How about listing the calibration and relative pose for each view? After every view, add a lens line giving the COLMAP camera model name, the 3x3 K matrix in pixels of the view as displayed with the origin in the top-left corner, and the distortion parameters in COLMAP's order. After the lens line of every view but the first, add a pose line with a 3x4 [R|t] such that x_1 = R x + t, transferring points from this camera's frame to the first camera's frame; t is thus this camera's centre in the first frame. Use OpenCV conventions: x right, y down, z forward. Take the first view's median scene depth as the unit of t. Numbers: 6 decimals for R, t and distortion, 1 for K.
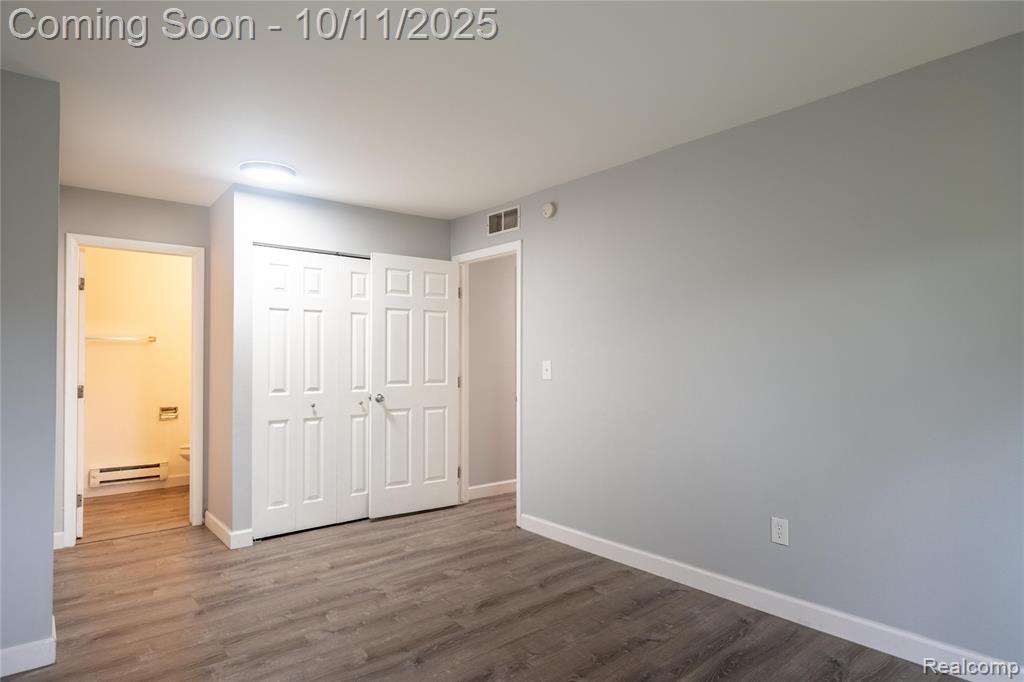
lens RADIAL K [[574.9, 0, 520.7], [0, 574.9, 348.6], [0, 0, 1]] dist [0.006402, -0.008210]
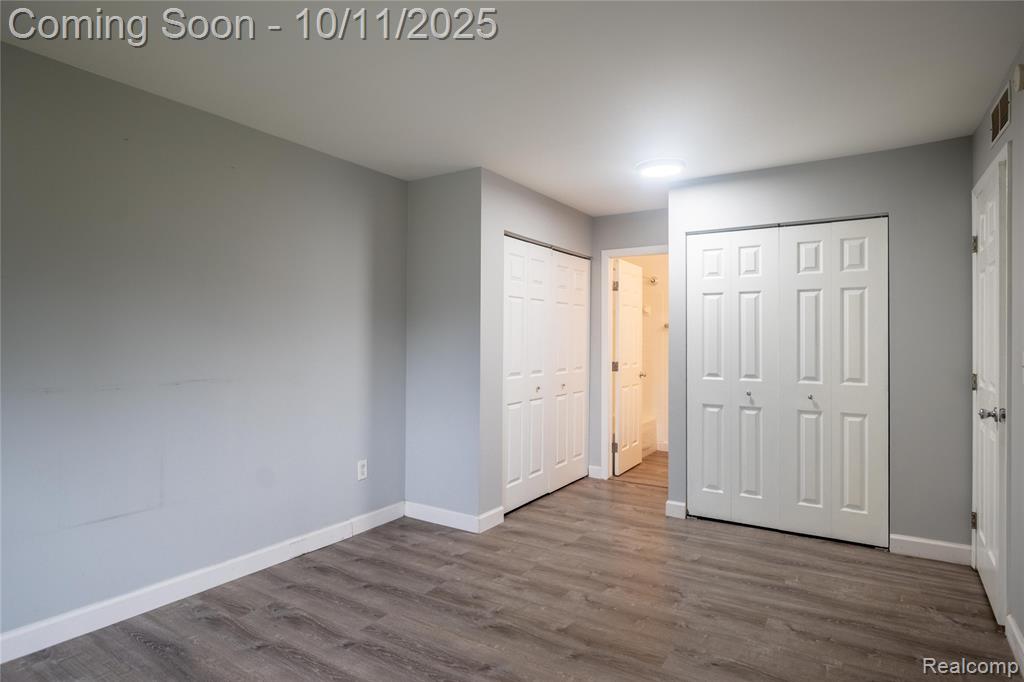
lens RADIAL K [[574.9, 0, 517.6], [0, 574.9, 335.8], [0, 0, 1]] dist [0.006402, -0.008210]
pose [[0.294631, -0.003185, -0.955606, 0.474188], [0.007112, 0.999974, -0.001140, 0.003922], [0.955585, -0.006461, 0.294646, 0.413192]]
